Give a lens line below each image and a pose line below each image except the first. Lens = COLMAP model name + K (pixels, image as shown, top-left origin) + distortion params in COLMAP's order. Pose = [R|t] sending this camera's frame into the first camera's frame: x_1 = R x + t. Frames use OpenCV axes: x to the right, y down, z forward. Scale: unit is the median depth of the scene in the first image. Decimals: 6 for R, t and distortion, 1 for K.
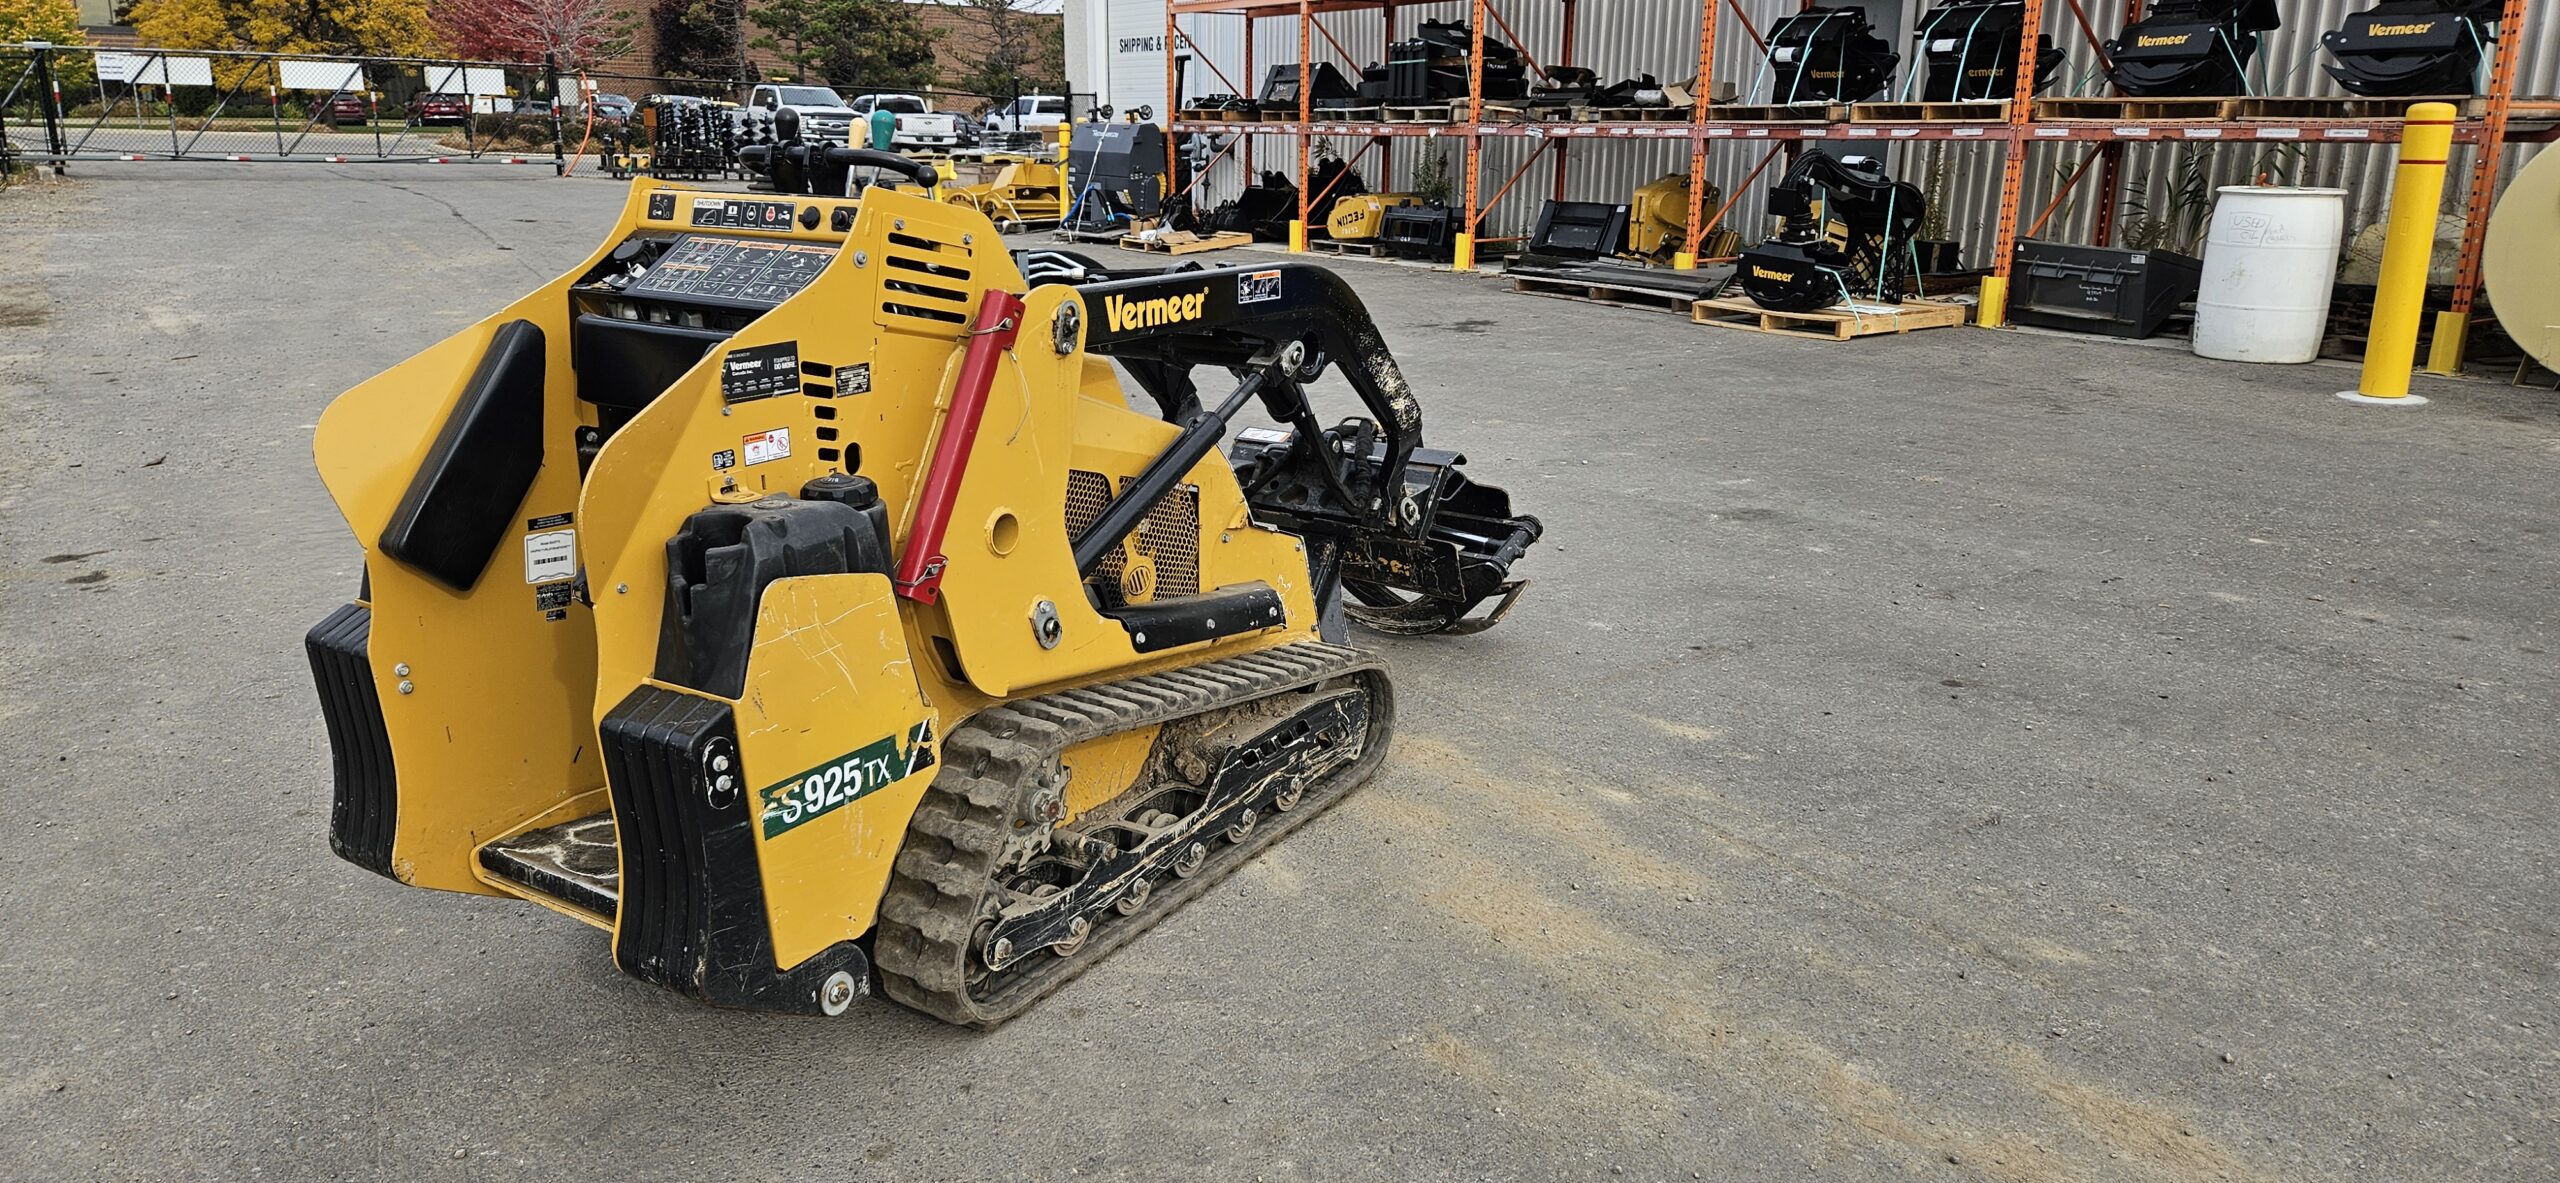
lens RADIAL K [[1699.7, 0, 1280.0], [0, 1699.7, 591.5], [0, 0, 1]] dist [0.061232, -0.047620]
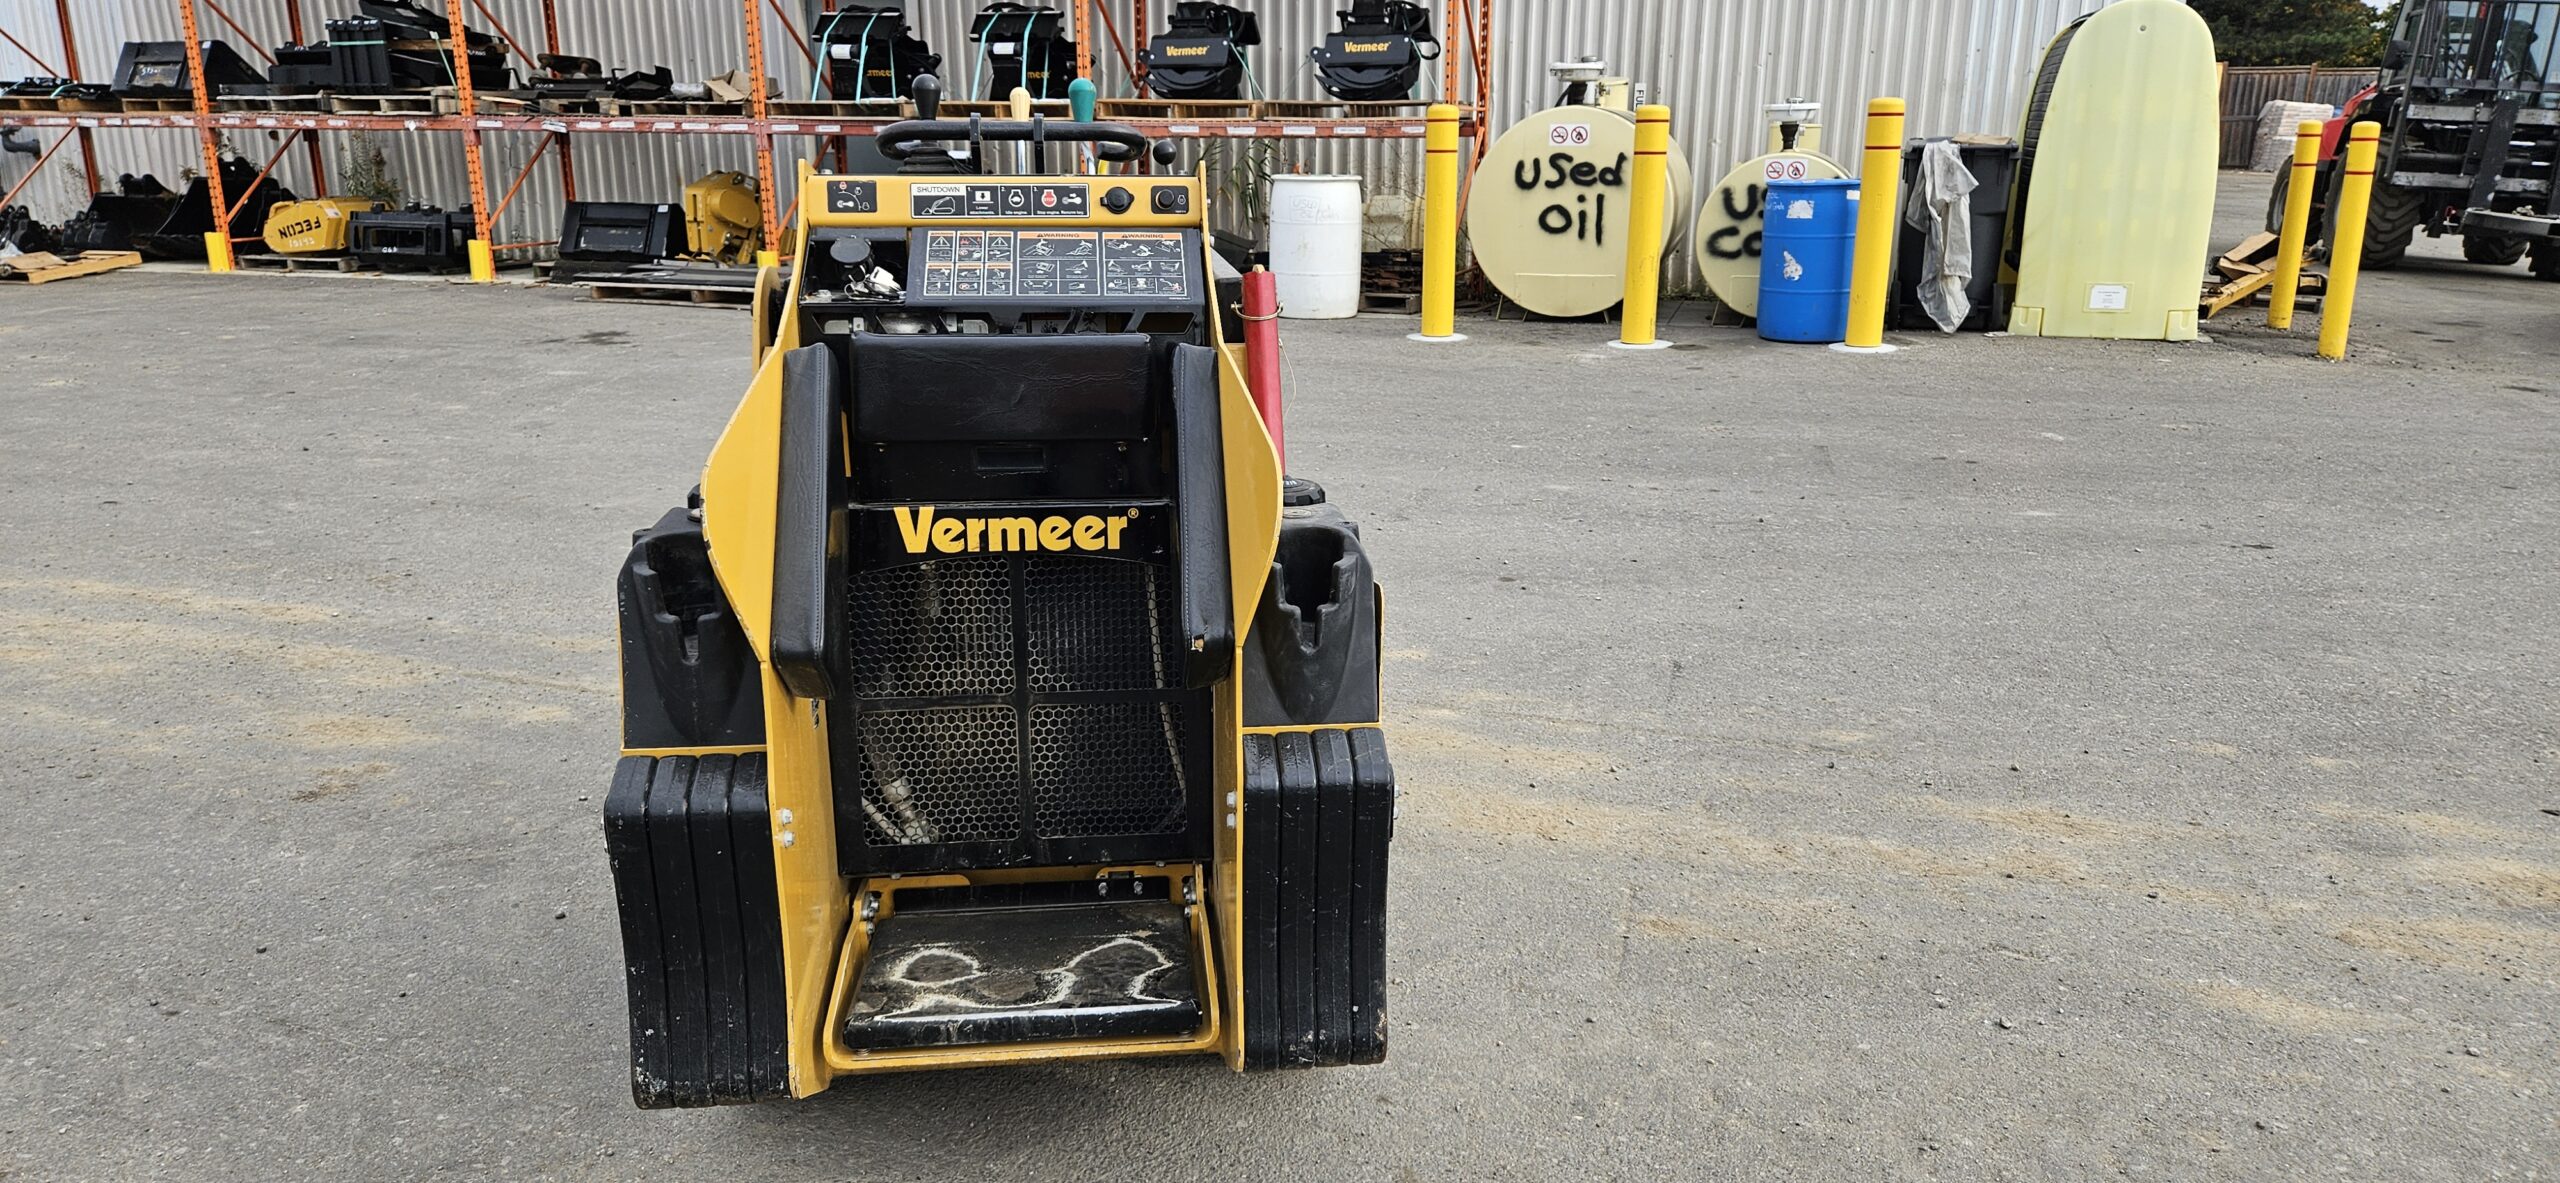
lens RADIAL K [[1699.7, 0, 1280.0], [0, 1699.7, 591.5], [0, 0, 1]] dist [0.061232, -0.047620]
pose [[0.769891, -0.169669, 0.615207, -0.168292], [0.170631, 0.983641, 0.057748, -0.012217], [-0.614941, 0.060514, 0.786248, 0.058145]]
